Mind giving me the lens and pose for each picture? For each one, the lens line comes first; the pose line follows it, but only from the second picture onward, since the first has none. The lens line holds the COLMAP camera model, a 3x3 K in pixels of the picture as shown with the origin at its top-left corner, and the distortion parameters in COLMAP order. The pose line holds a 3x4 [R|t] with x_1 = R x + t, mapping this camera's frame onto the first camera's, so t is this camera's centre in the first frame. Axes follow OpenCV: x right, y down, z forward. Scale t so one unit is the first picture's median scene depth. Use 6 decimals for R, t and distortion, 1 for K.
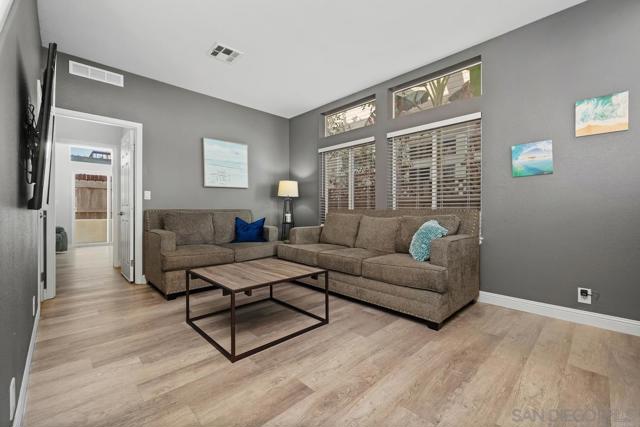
lens RADIAL K [[271.4, 0, 320.0], [0, 271.4, 213.5], [0, 0, 1]] dist [-0.000699, -0.000053]
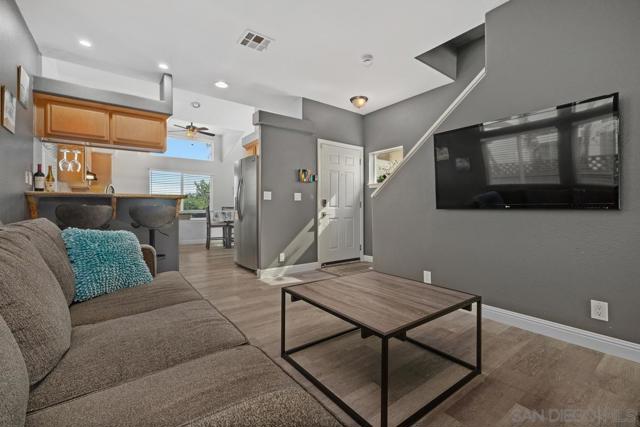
lens RADIAL K [[271.4, 0, 320.0], [0, 271.4, 213.5], [0, 0, 1]] dist [-0.000699, -0.000053]
pose [[-0.993464, 0.003739, 0.114087, -0.099371], [0.006604, 0.999672, 0.024743, -0.012814], [-0.113957, 0.025334, -0.993163, 1.039427]]
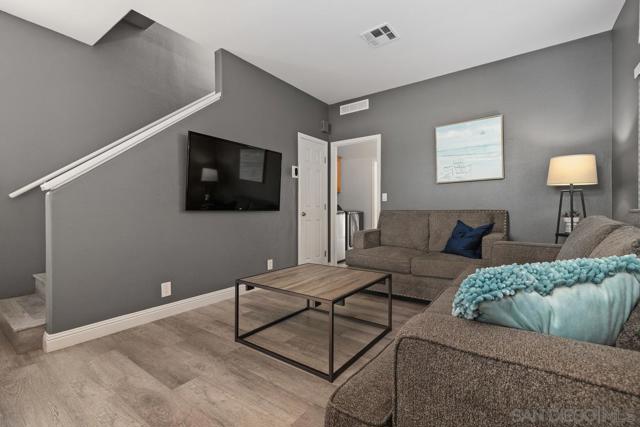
lens RADIAL K [[280.7, 0, 320.0], [0, 280.7, 213.5], [0, 0, 1]] dist [-0.001903, -0.000370]
pose [[0.180919, 0.006791, -0.983474, 0.411219], [-0.010745, 0.999930, 0.004928, -0.003855], [0.983439, 0.009676, 0.180980, 0.503339]]
